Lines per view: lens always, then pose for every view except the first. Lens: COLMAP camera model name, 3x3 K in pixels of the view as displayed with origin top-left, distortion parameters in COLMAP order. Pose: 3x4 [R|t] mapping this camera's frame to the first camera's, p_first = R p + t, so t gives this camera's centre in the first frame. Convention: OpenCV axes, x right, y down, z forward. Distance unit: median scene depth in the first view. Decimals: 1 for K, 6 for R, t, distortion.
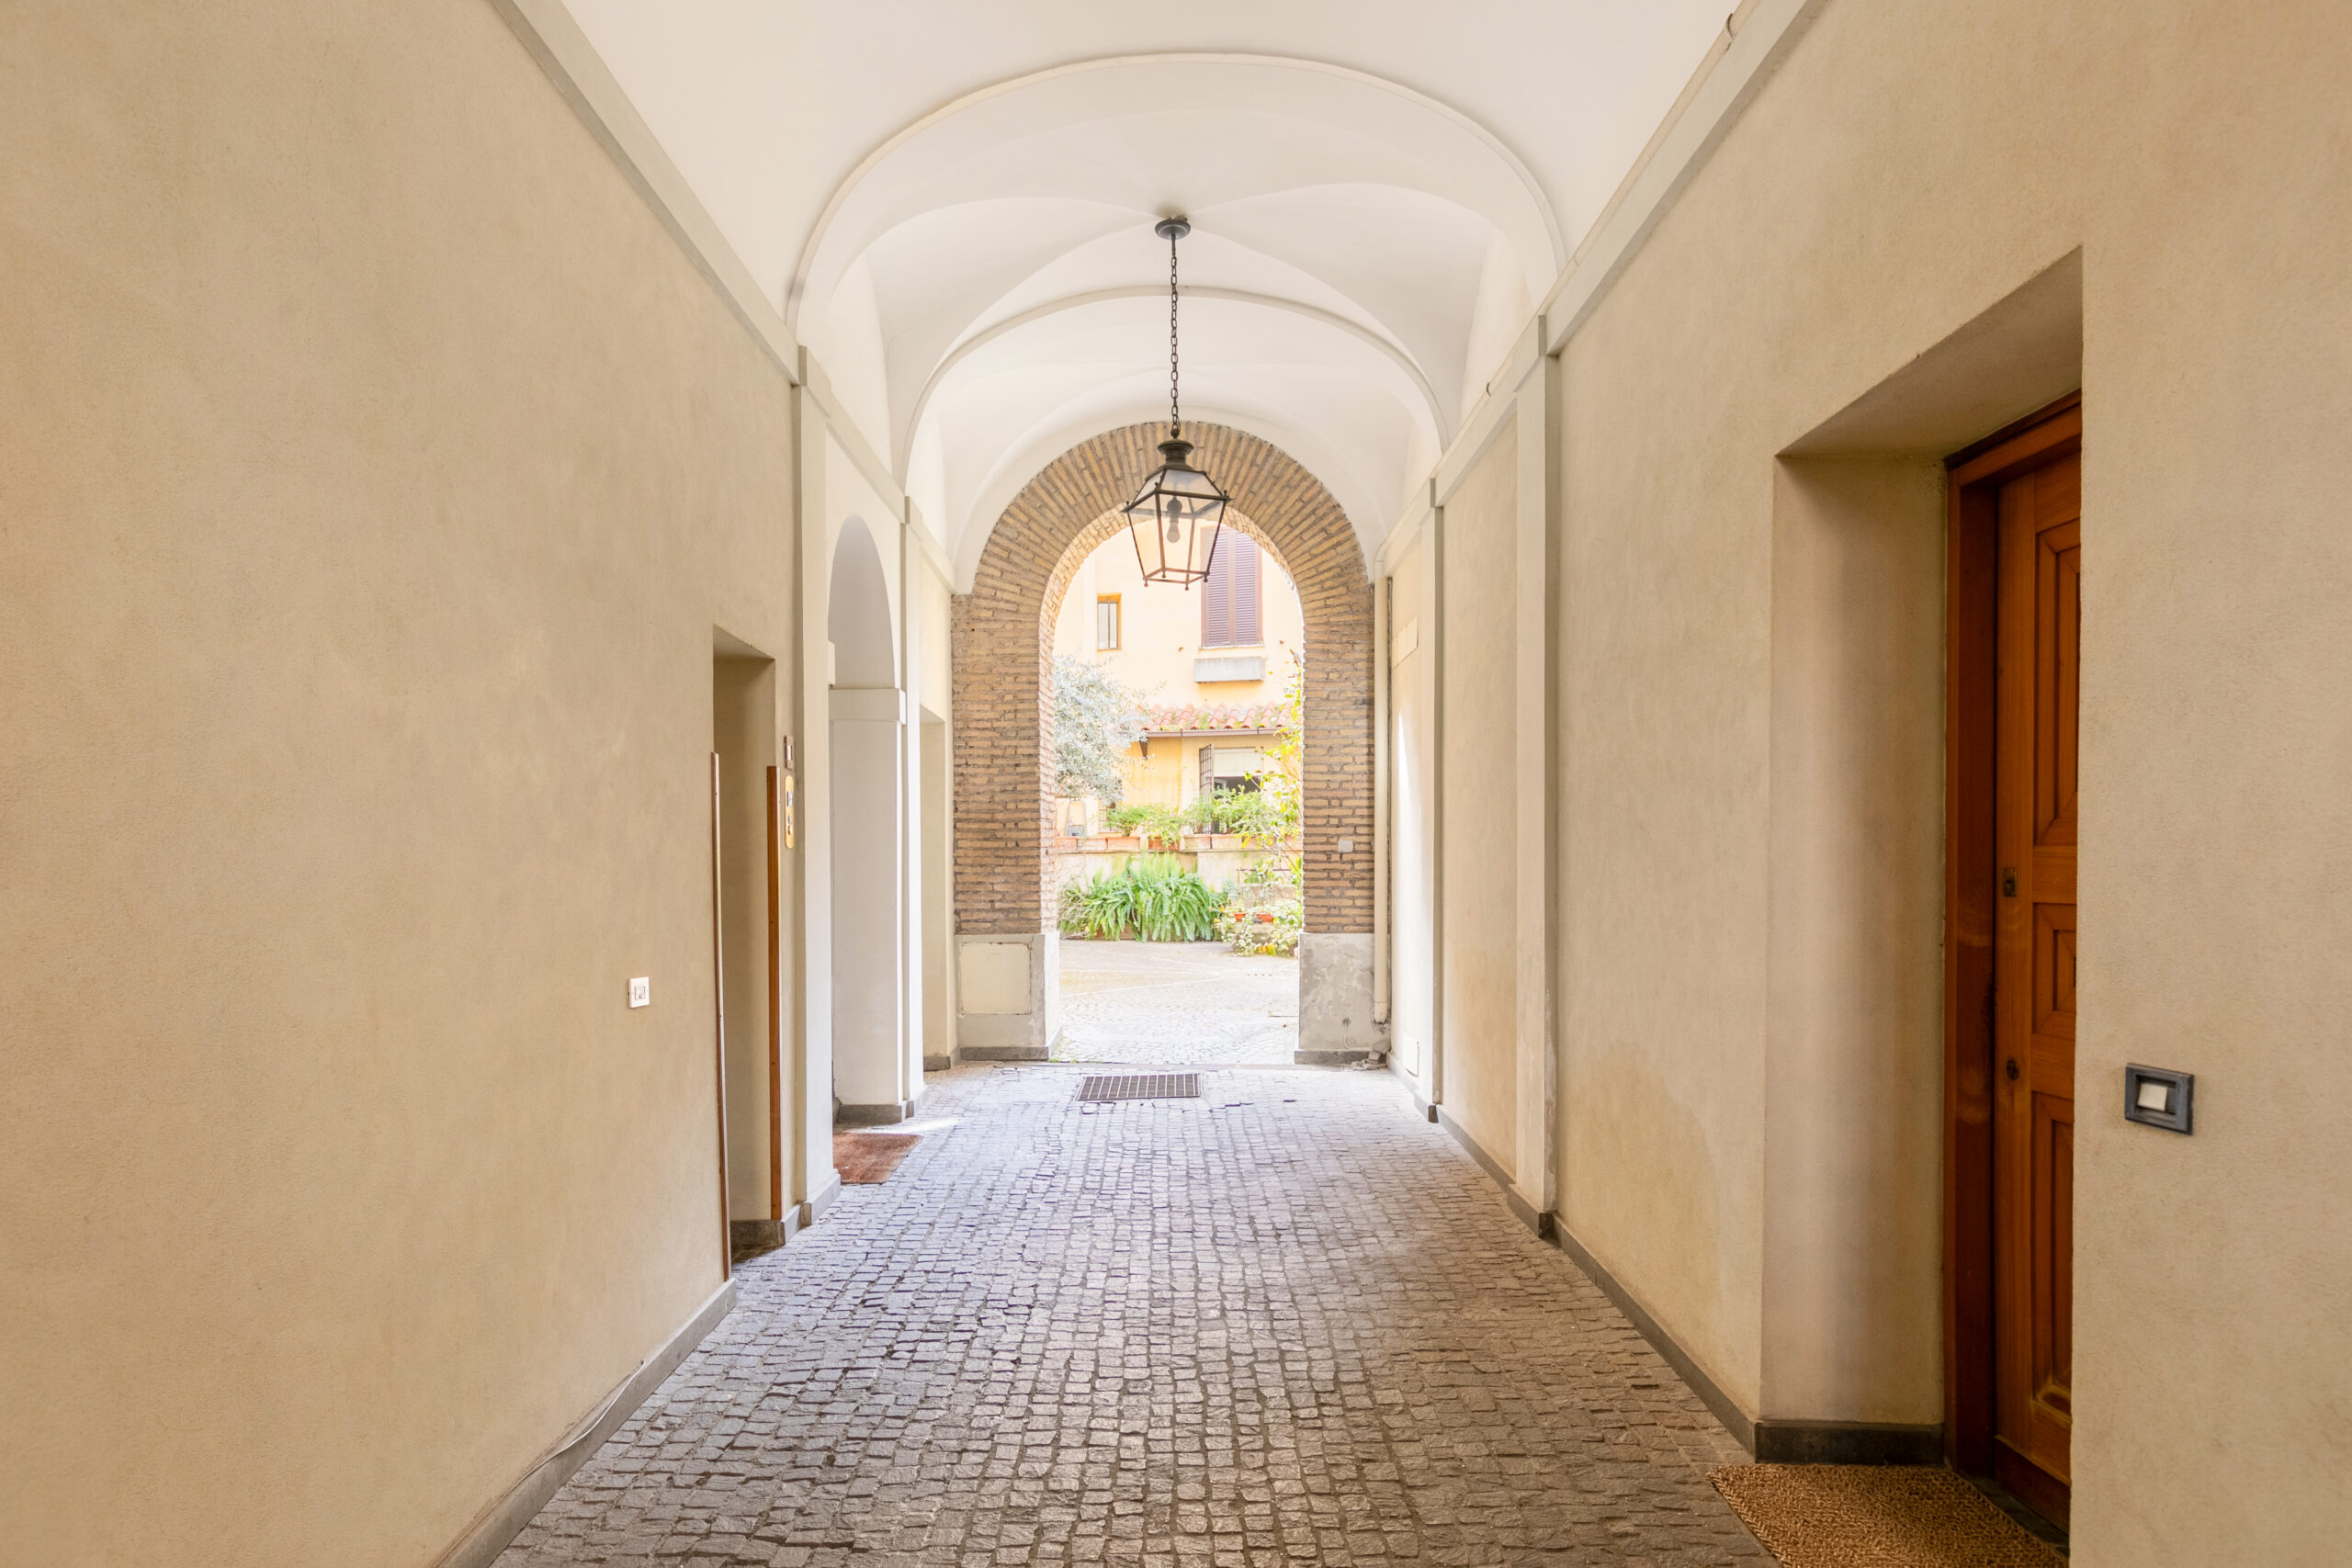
lens RADIAL K [[1332.1, 0, 1157.9], [0, 1332.1, 779.3], [0, 0, 1]] dist [-0.002729, -0.001302]
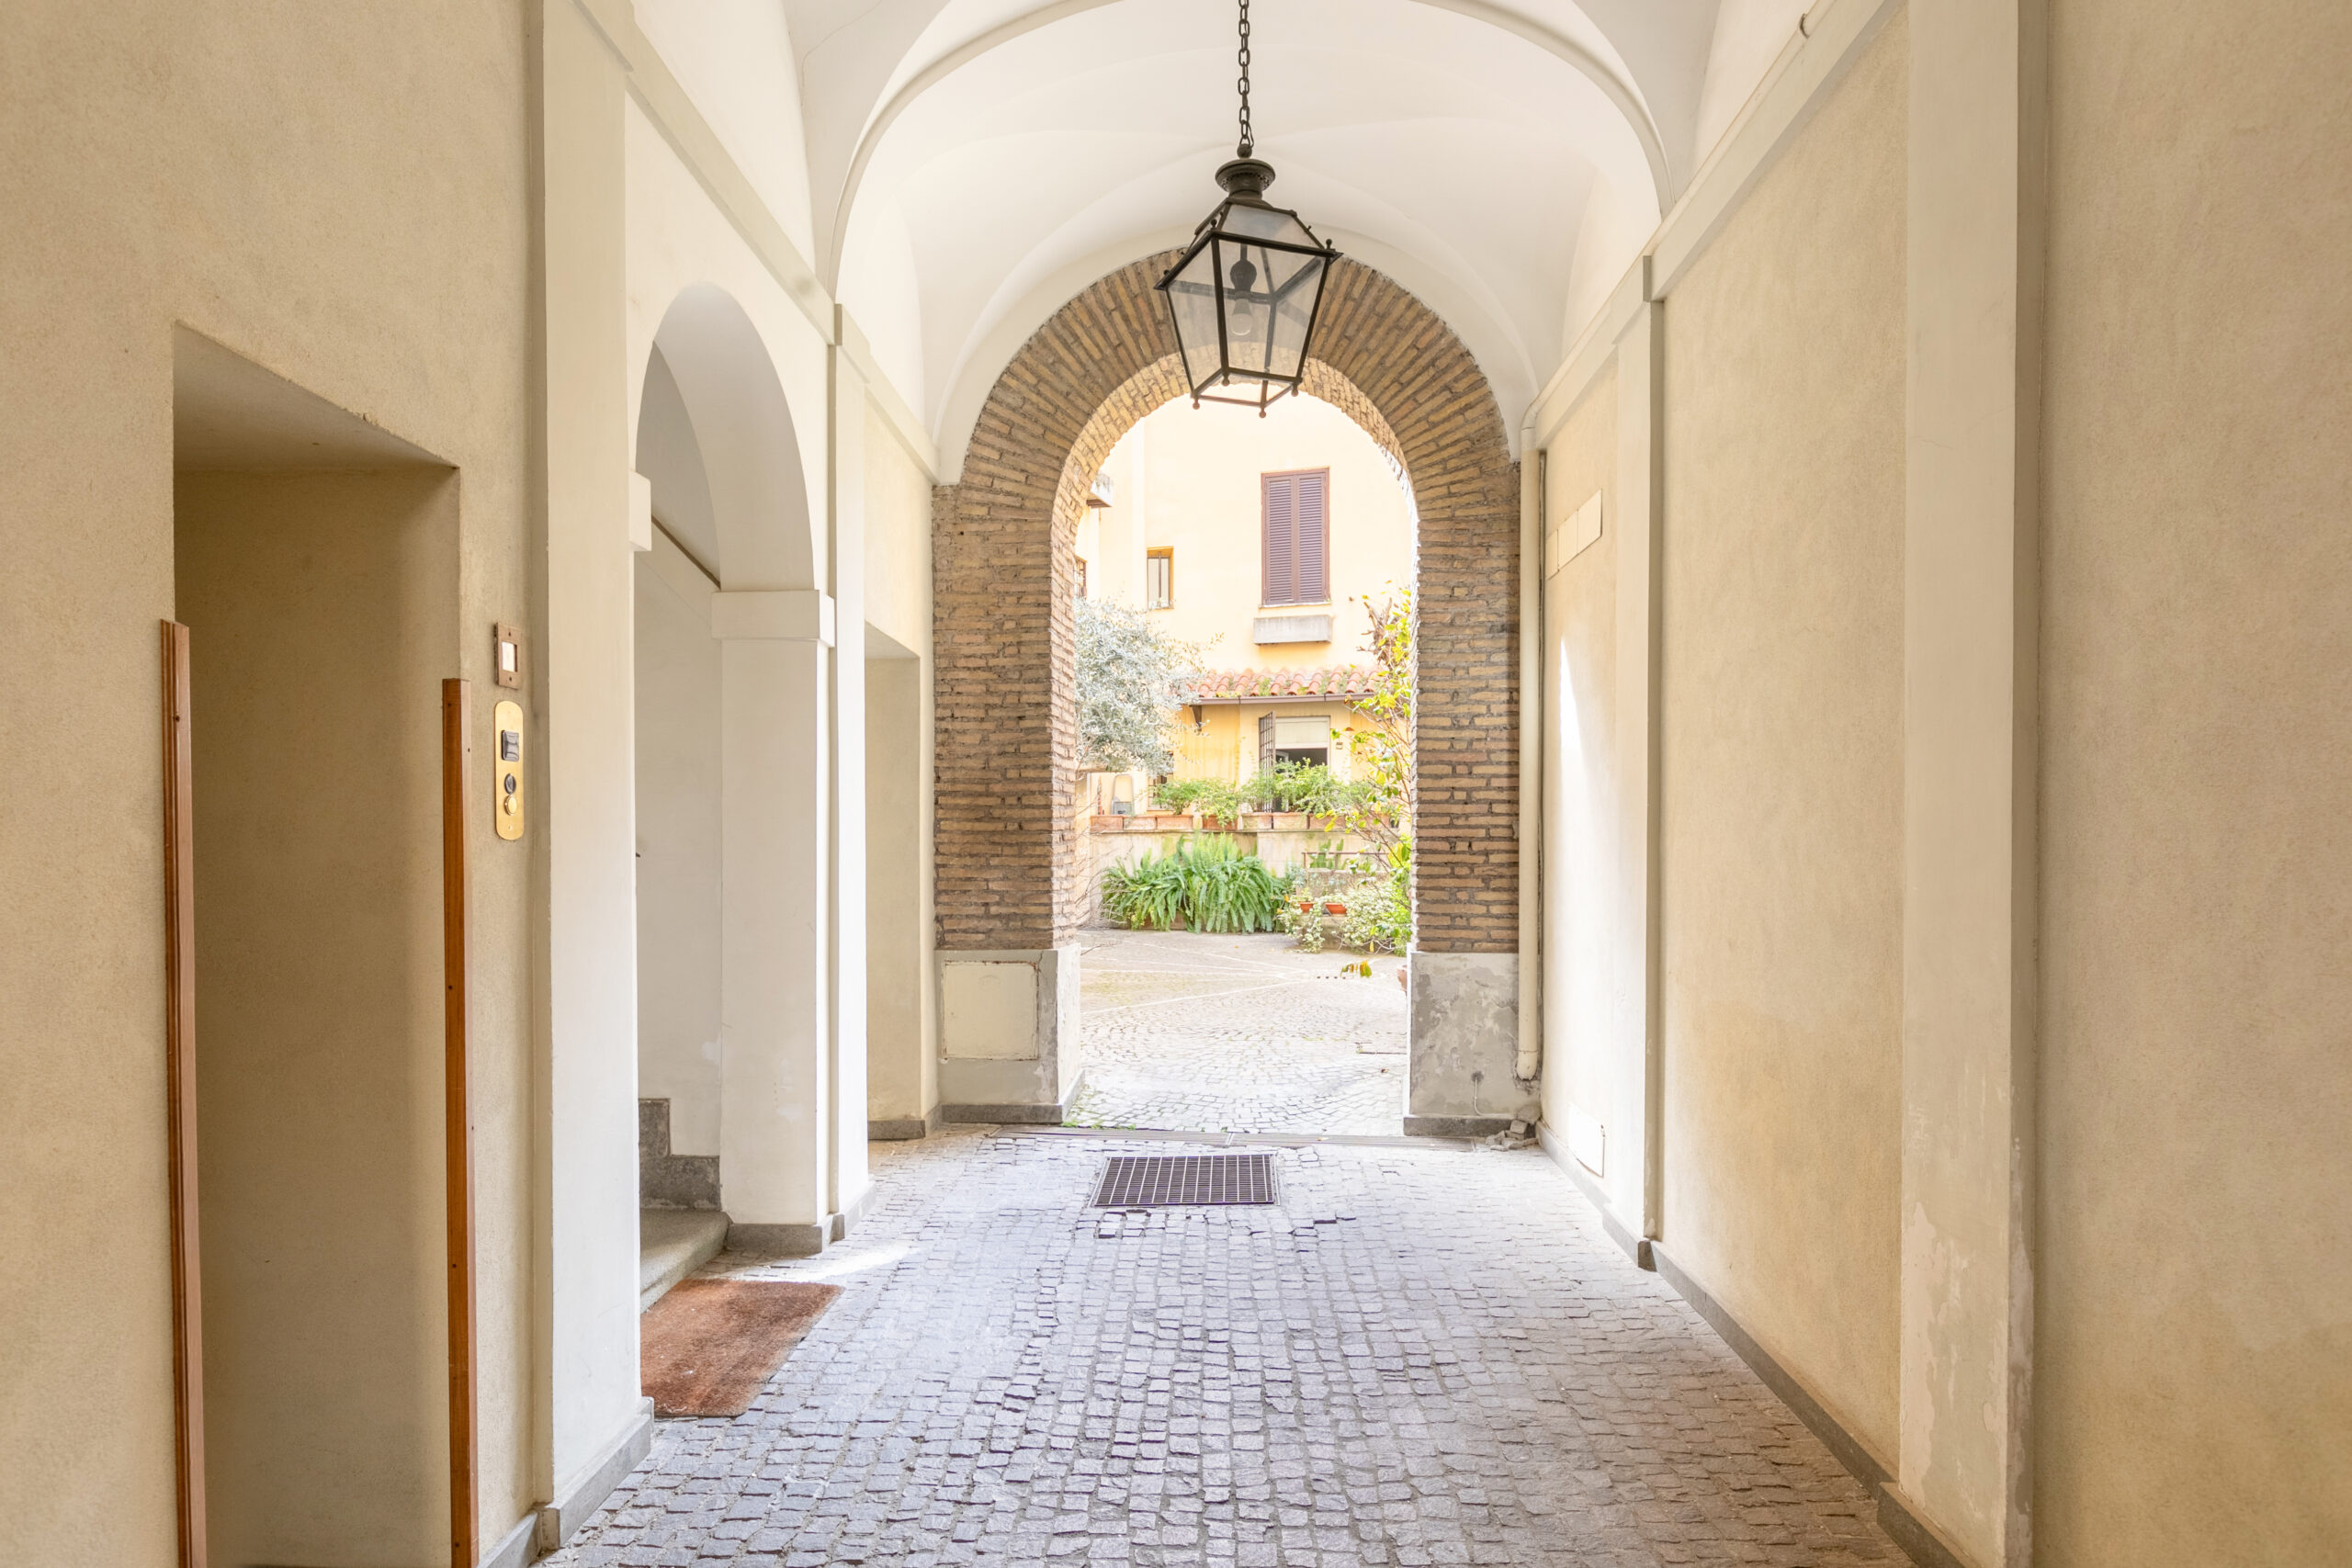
lens RADIAL K [[1332.1, 0, 1157.9], [0, 1332.1, 779.3], [0, 0, 1]] dist [-0.002729, -0.001302]
pose [[0.999148, 0.002465, -0.041203, -0.000473], [-0.001769, 0.999856, 0.016901, 0.010673], [0.041239, -0.016813, 0.999008, 0.275762]]
